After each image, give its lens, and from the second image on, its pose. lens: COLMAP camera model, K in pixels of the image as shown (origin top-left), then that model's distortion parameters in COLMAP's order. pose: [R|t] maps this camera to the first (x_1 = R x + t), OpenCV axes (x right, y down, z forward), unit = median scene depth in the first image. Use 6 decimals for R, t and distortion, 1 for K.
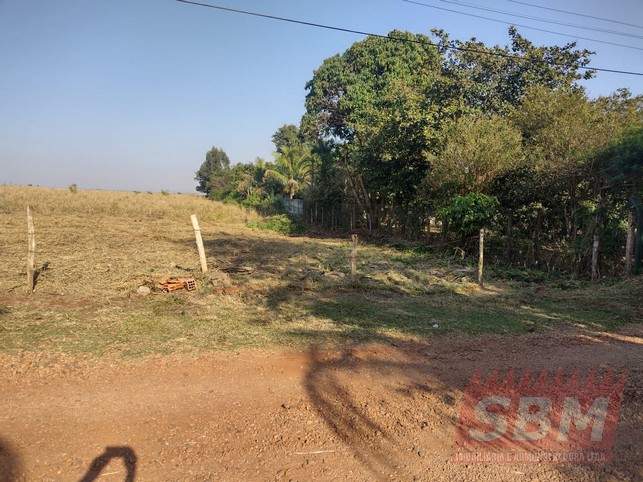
lens RADIAL K [[473.1, 0, 321.5], [0, 473.1, 241.0], [0, 0, 1]] dist [0.113821, -0.178958]
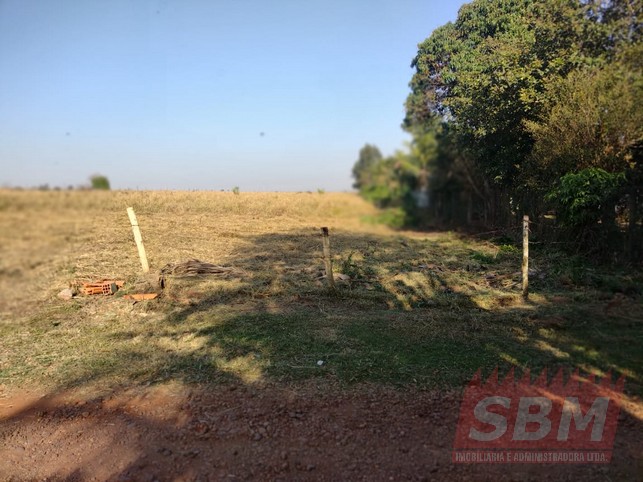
lens RADIAL K [[473.1, 0, 321.5], [0, 473.1, 241.0], [0, 0, 1]] dist [0.113821, -0.178958]
pose [[0.942550, -0.009839, -0.333920, 0.120498], [0.013175, 0.999883, 0.007727, 0.001252], [0.333805, -0.011682, 0.942570, 0.098464]]
